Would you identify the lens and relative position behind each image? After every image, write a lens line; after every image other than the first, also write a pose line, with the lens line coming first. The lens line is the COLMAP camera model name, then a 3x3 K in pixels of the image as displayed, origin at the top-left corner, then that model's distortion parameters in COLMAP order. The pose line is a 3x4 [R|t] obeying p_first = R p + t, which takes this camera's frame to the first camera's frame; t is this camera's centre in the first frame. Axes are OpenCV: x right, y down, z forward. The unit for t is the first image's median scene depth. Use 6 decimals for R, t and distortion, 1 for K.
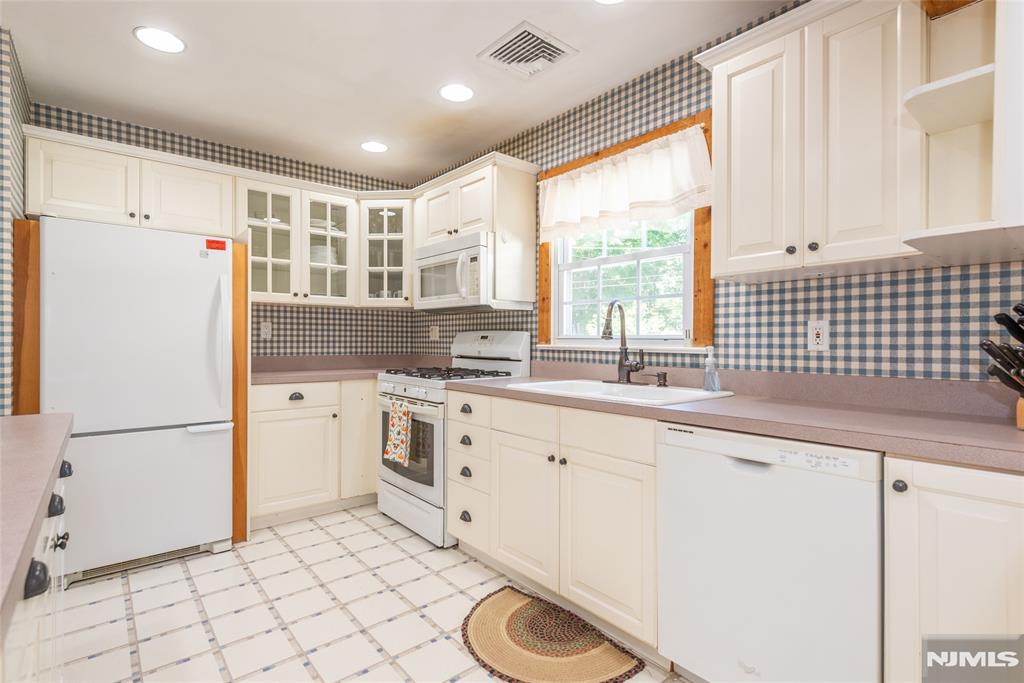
lens RADIAL K [[489.7, 0, 509.6], [0, 489.7, 343.3], [0, 0, 1]] dist [0.005461, 0.000087]
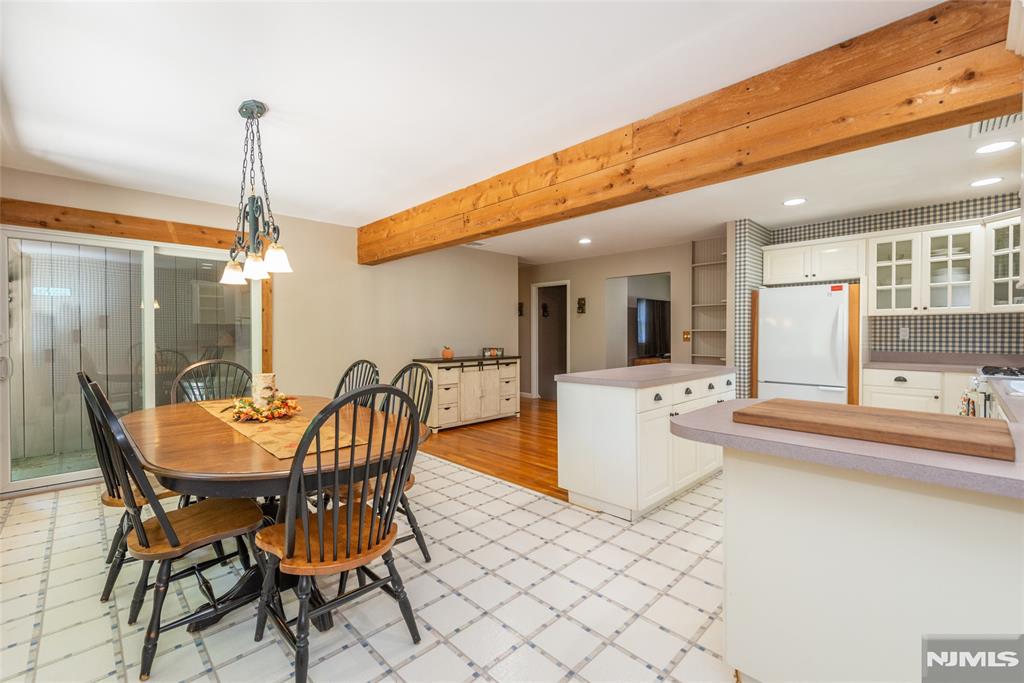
lens RADIAL K [[439.3, 0, 512.0], [0, 439.3, 341.5], [0, 0, 1]] dist [0.000490, -0.000001]
pose [[0.078627, 0.018074, -0.996740, 0.867994], [-0.001974, 0.999836, 0.017974, -0.029885], [0.996902, 0.000554, 0.078650, -0.298754]]
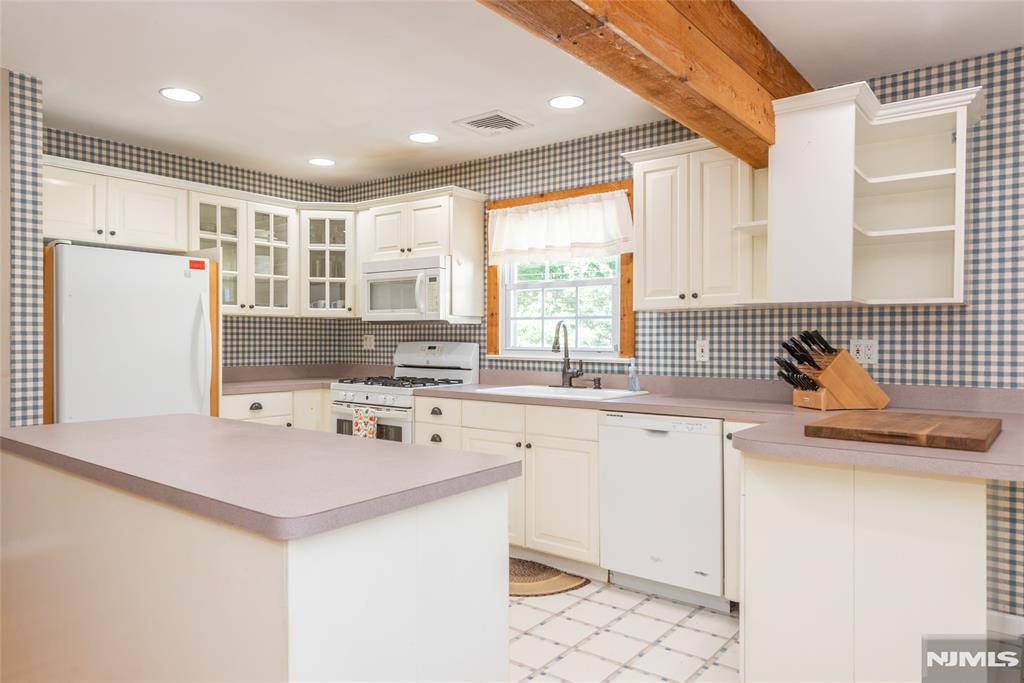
lens RADIAL K [[660.9, 0, 512.0], [0, 660.9, 341.5], [0, 0, 1]] dist [0.027630, -0.026047]
pose [[0.976308, -0.003698, 0.216354, -0.229866], [0.003667, 0.999993, 0.000545, -0.030743], [-0.216354, 0.000262, 0.976315, -0.526175]]
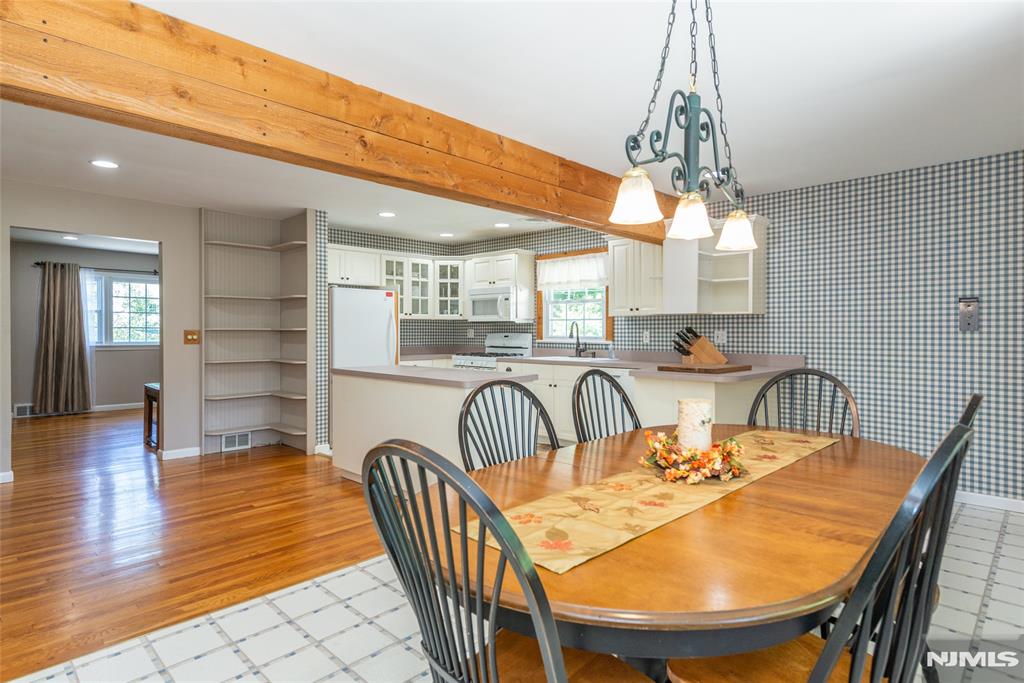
lens RADIAL K [[540.3, 0, 512.9], [0, 540.3, 335.6], [0, 0, 1]] dist [-0.000697, -0.000196]
pose [[0.994287, -0.004708, 0.106637, -0.298595], [0.004550, 0.999988, 0.001725, -0.021972], [-0.106644, -0.001230, 0.994297, -1.304713]]
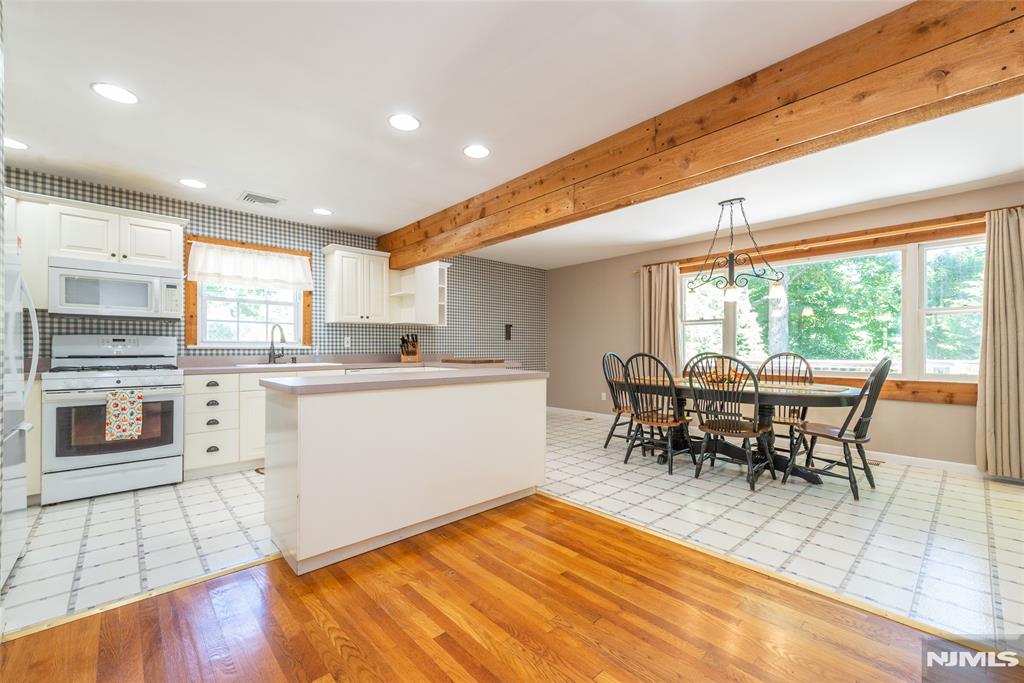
lens RADIAL K [[411.3, 0, 498.9], [0, 411.3, 346.3], [0, 0, 1]] dist [0.010397, -0.004845]
pose [[-0.020423, -0.001408, 0.999790, -1.349369], [0.004161, 0.999990, 0.001493, 0.007552], [-0.999783, 0.004191, -0.020417, 0.057133]]
